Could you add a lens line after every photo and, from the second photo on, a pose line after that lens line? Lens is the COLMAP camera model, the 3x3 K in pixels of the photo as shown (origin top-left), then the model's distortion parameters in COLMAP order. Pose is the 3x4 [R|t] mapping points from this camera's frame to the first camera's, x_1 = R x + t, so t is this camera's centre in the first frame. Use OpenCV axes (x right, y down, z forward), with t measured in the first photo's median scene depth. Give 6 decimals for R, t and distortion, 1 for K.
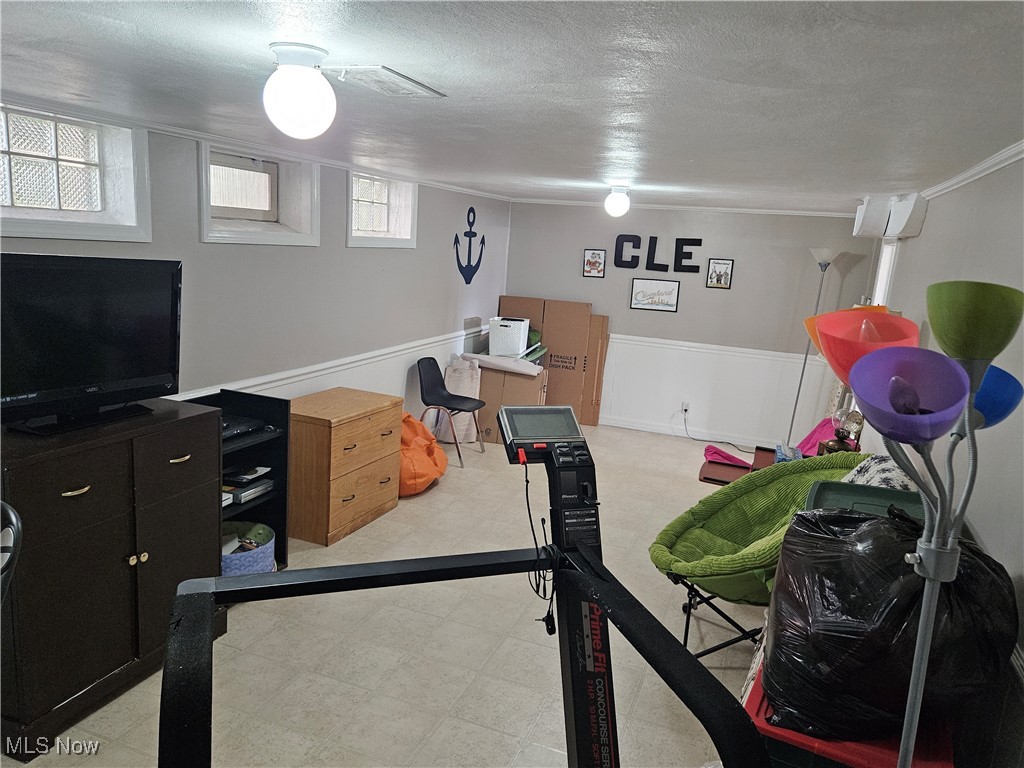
lens RADIAL K [[732.4, 0, 512.0], [0, 732.4, 384.0], [0, 0, 1]] dist [0.101403, 0.000387]
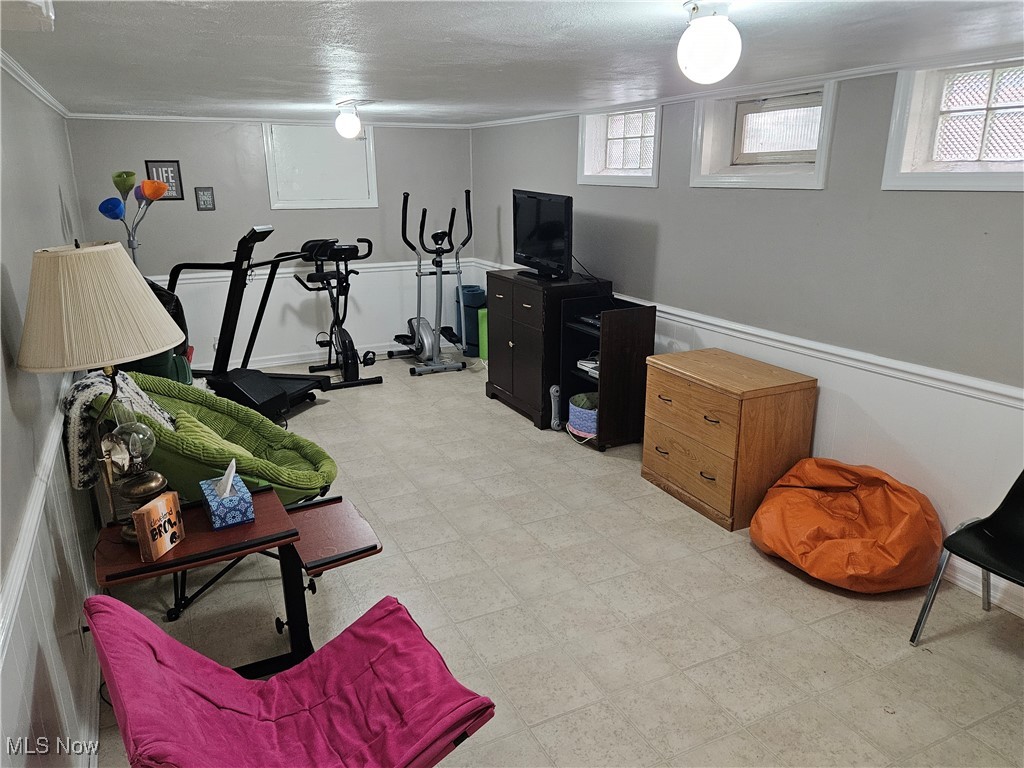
lens RADIAL K [[732.4, 0, 512.0], [0, 732.4, 384.0], [0, 0, 1]] dist [0.101403, 0.000387]
pose [[-0.663638, 0.157244, -0.731340, 0.587853], [-0.182332, 0.914169, 0.362007, -0.233769], [0.725492, 0.373589, -0.578007, 1.340904]]
